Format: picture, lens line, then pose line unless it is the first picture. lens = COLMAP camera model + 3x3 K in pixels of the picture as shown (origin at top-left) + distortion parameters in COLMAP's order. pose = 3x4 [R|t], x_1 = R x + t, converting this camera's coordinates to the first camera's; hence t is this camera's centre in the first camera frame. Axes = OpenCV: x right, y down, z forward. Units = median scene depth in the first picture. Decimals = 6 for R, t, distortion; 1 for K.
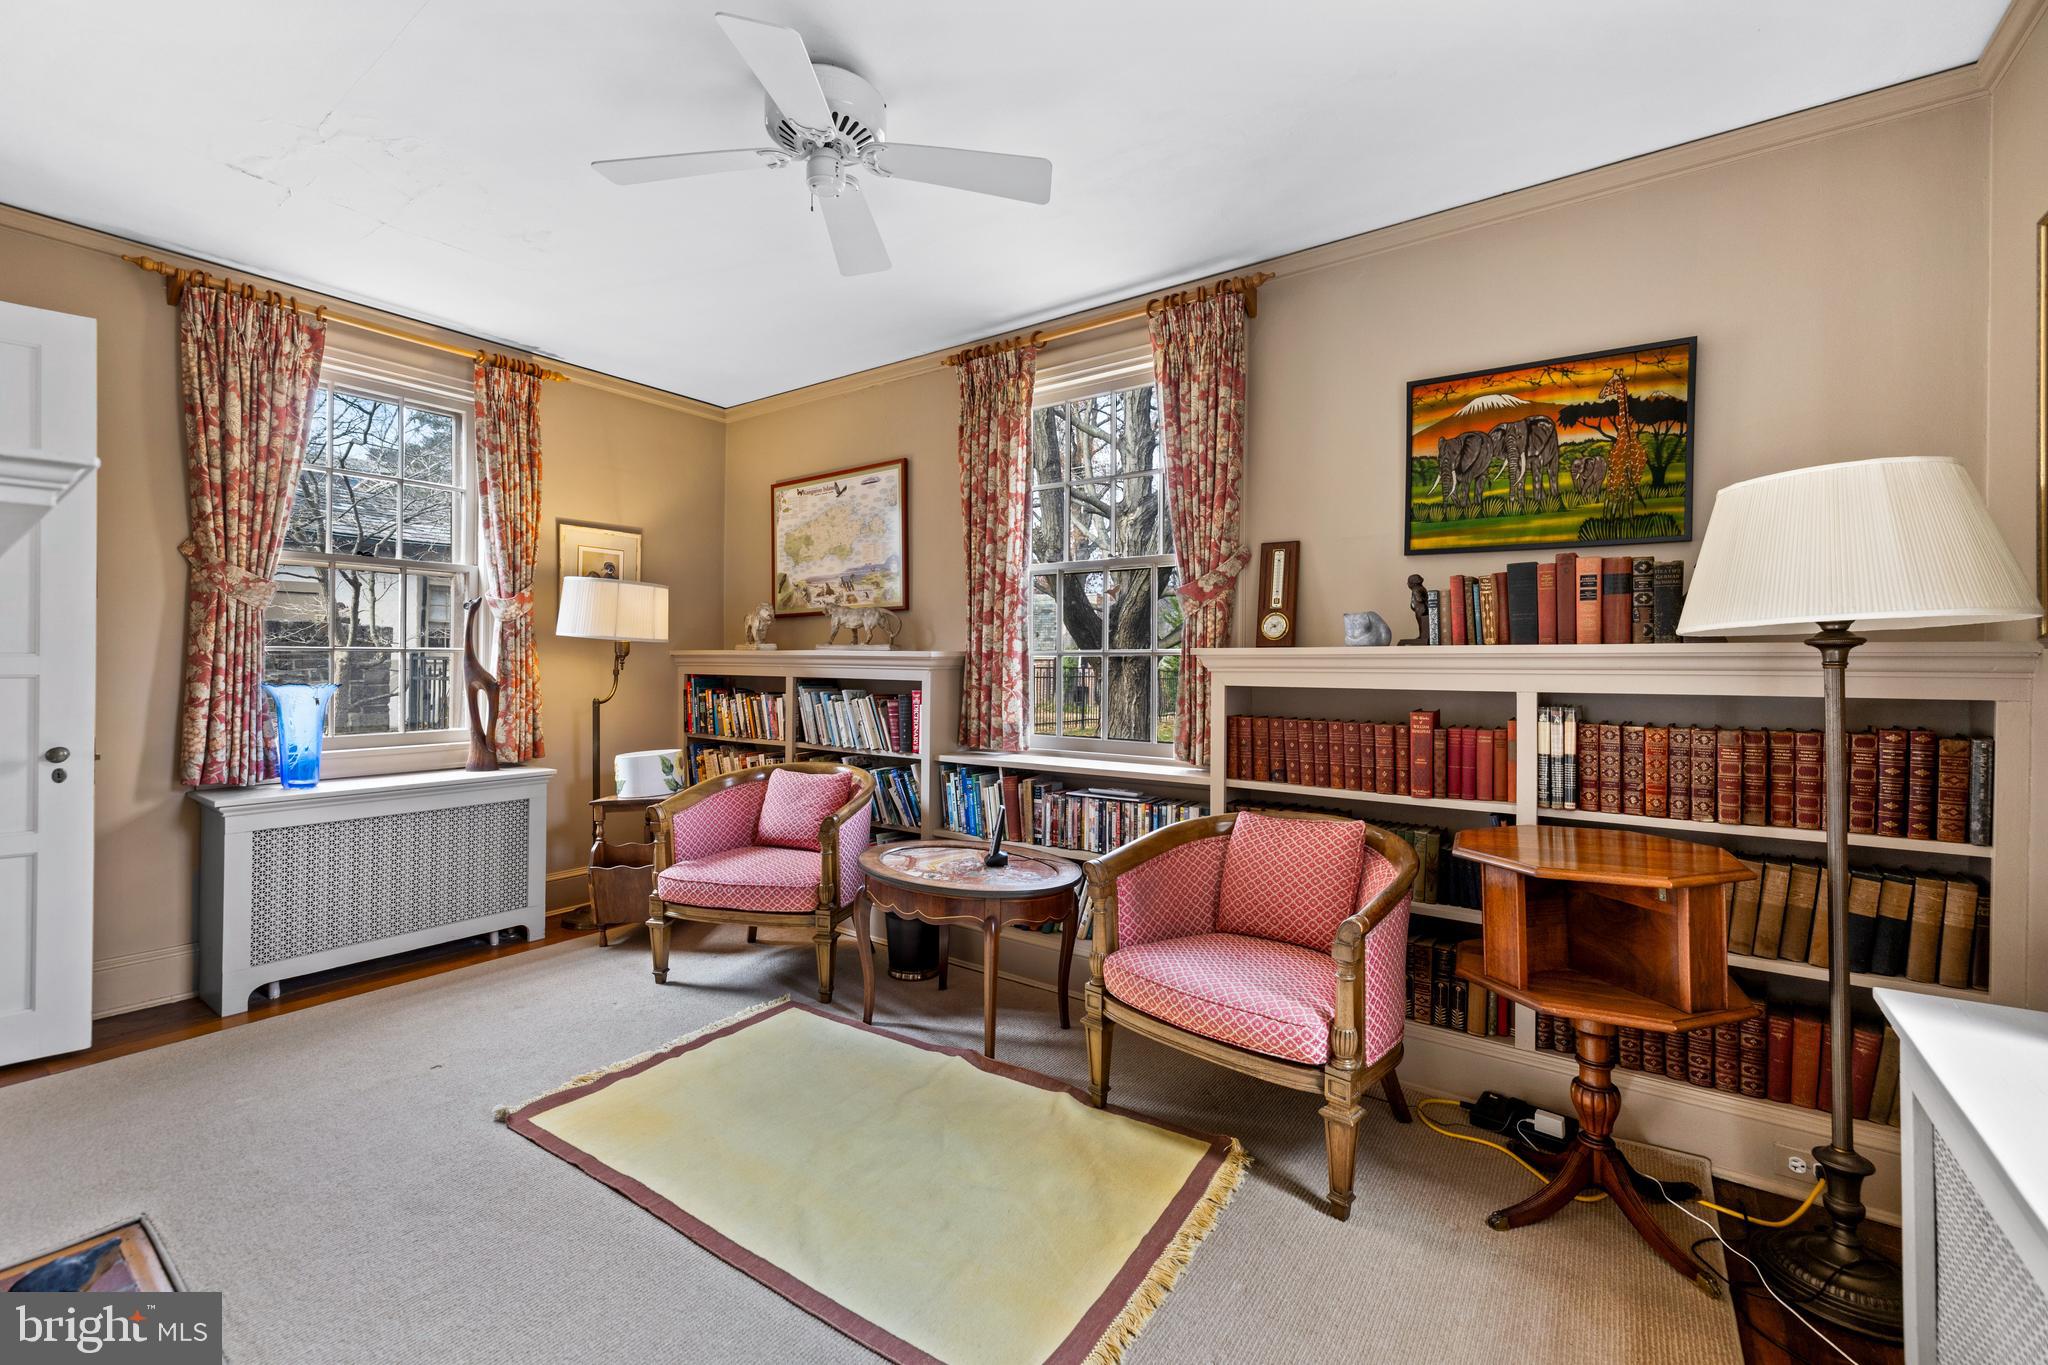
lens RADIAL K [[860.1, 0, 1032.0], [0, 860.1, 676.2], [0, 0, 1]] dist [0.001676, 0.000118]
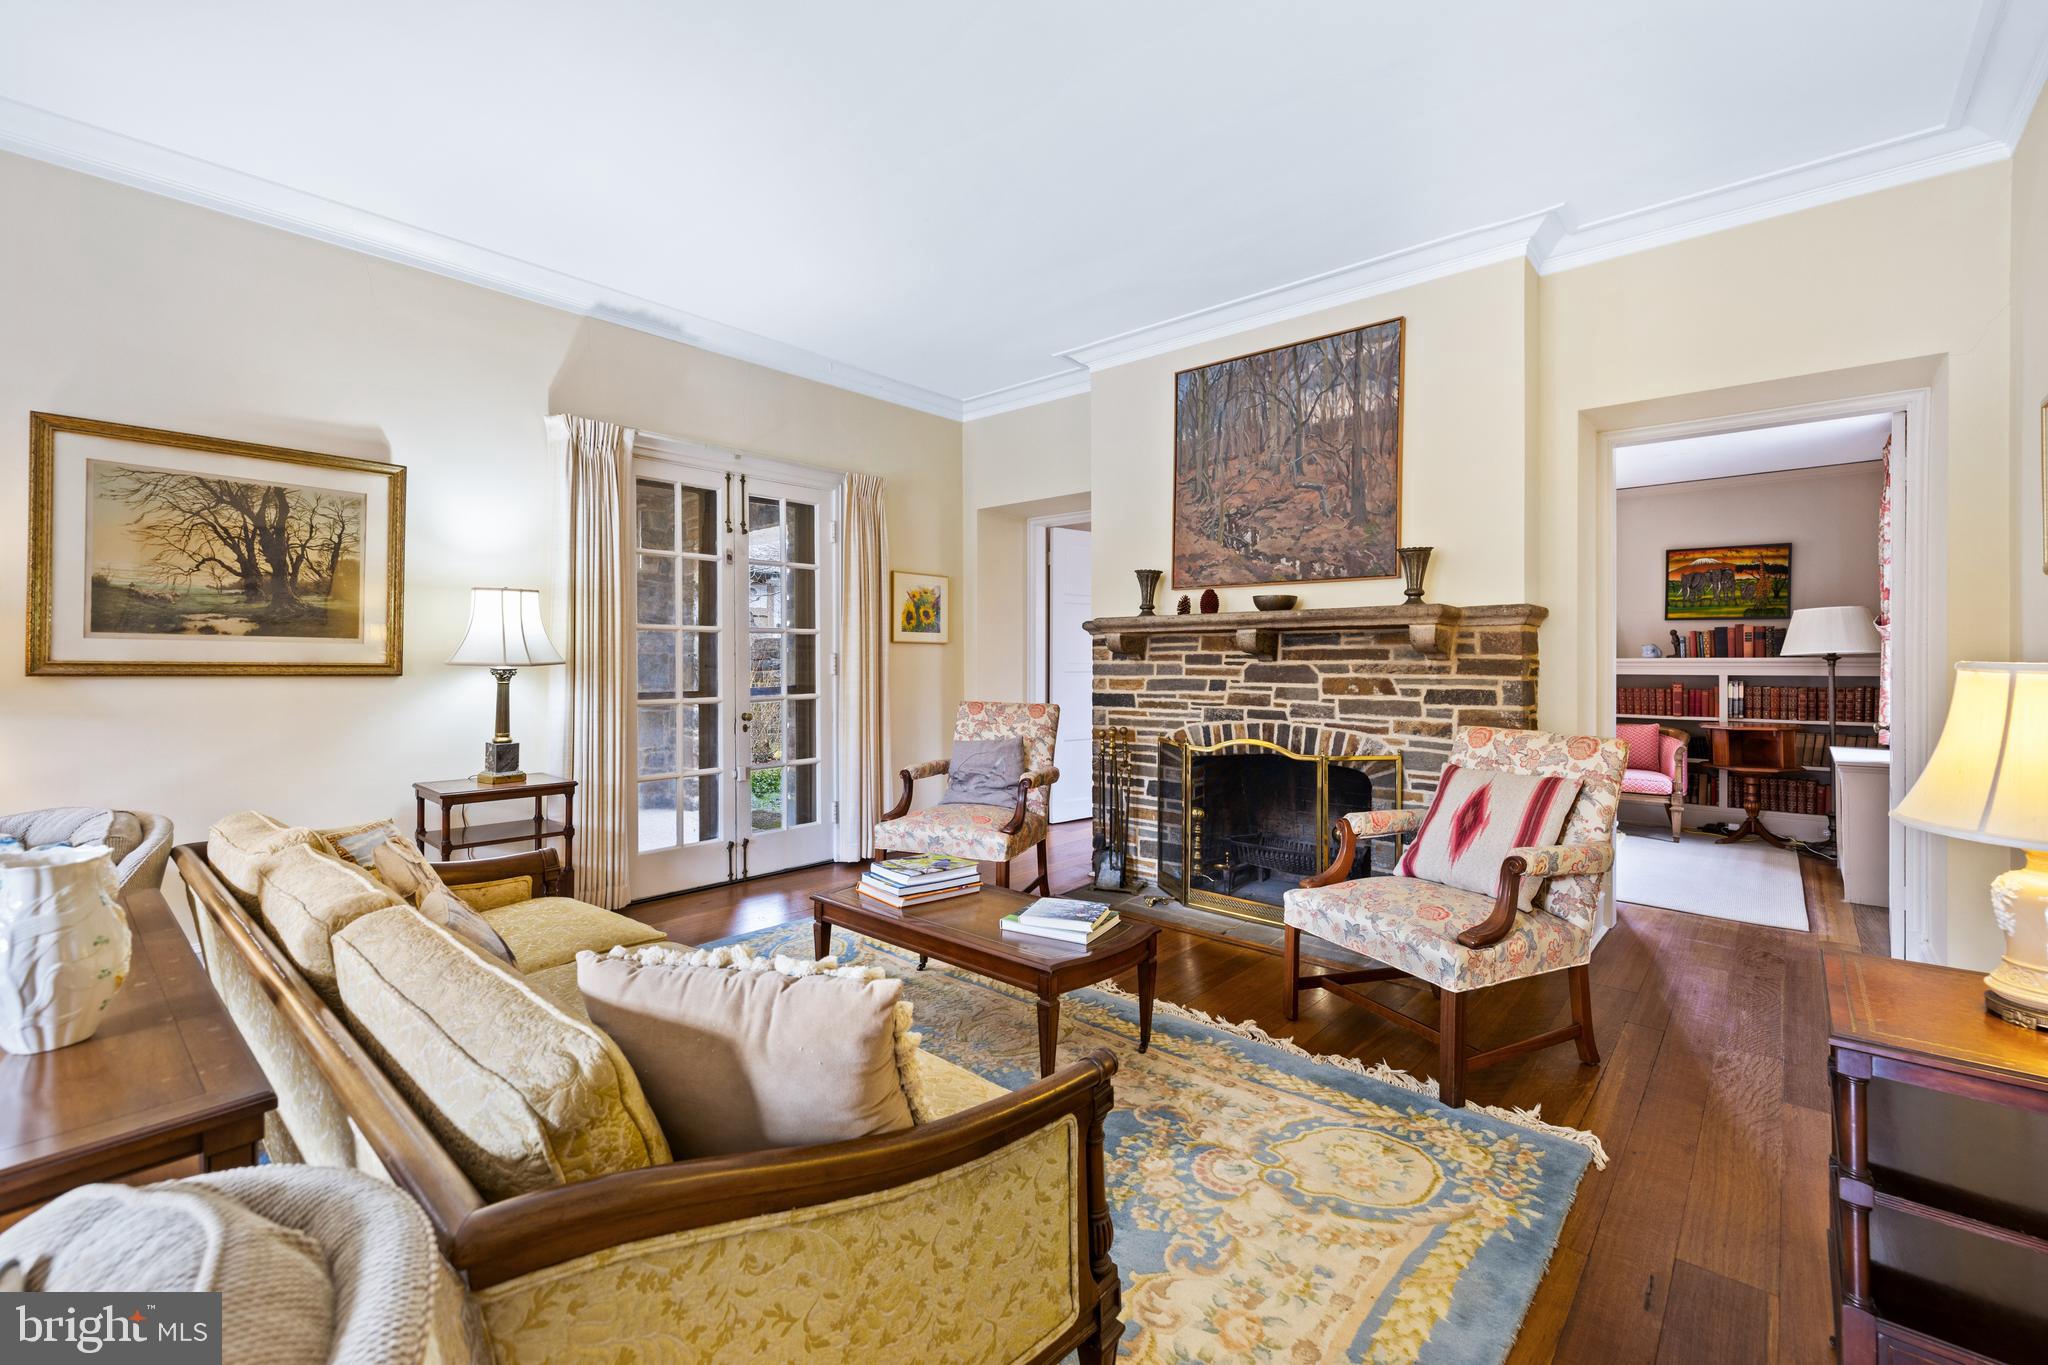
lens RADIAL K [[860.1, 0, 1015.4], [0, 860.1, 670.1], [0, 0, 1]] dist [0.001676, 0.000118]
pose [[0.991848, -0.008936, -0.127110, -1.293083], [0.009465, 0.999949, 0.003557, -0.028221], [0.127072, -0.004731, 0.991882, -1.975851]]
